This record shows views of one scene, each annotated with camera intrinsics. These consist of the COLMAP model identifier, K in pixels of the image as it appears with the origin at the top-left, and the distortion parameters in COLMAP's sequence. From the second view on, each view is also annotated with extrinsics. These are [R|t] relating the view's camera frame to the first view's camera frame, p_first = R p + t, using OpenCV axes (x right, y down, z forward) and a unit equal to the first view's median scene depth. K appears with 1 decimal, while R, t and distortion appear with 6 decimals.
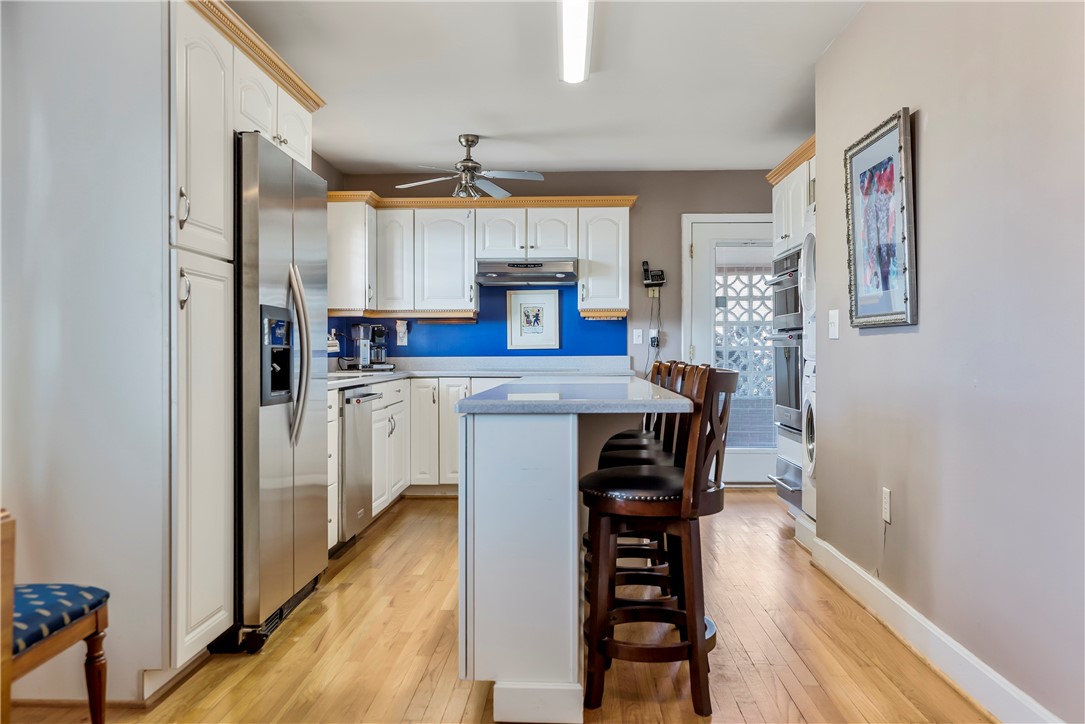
lens RADIAL K [[911.0, 0, 543.9], [0, 911.0, 356.4], [0, 0, 1]] dist [-0.010669, -0.001762]
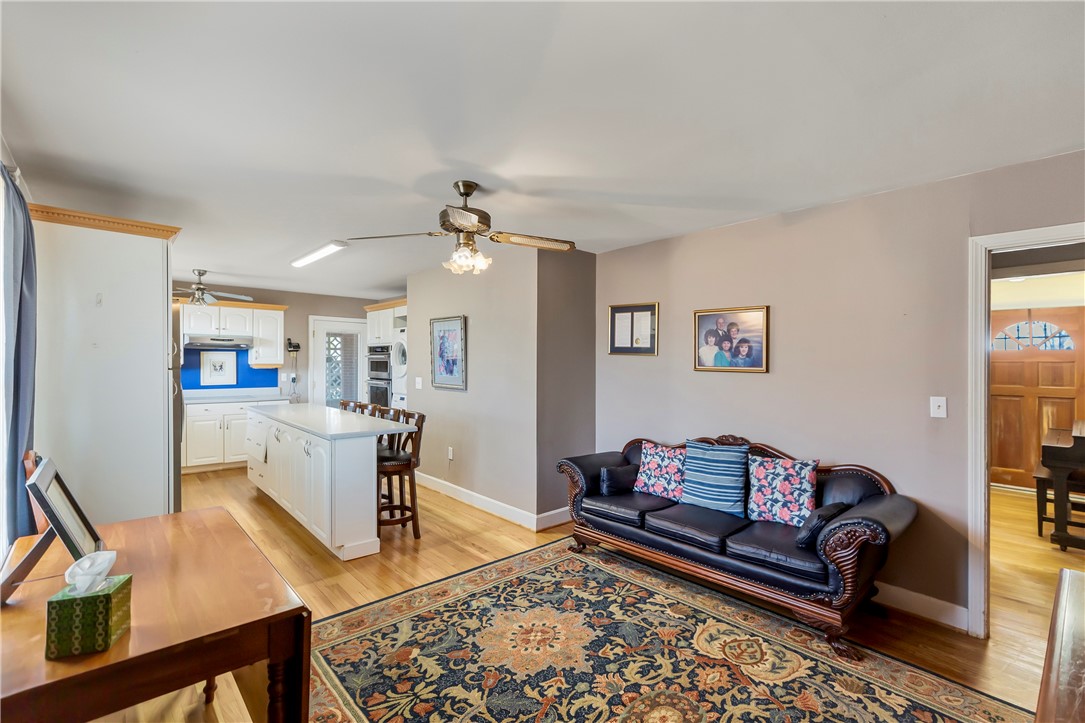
lens RADIAL K [[493.6, 0, 541.8], [0, 493.6, 361.7], [0, 0, 1]] dist [0.003198, -0.001230]
pose [[0.729757, 0.006202, 0.683679, -0.215801], [-0.004913, 0.999981, -0.003827, -0.053869], [-0.683689, -0.000567, 0.729773, -0.134117]]
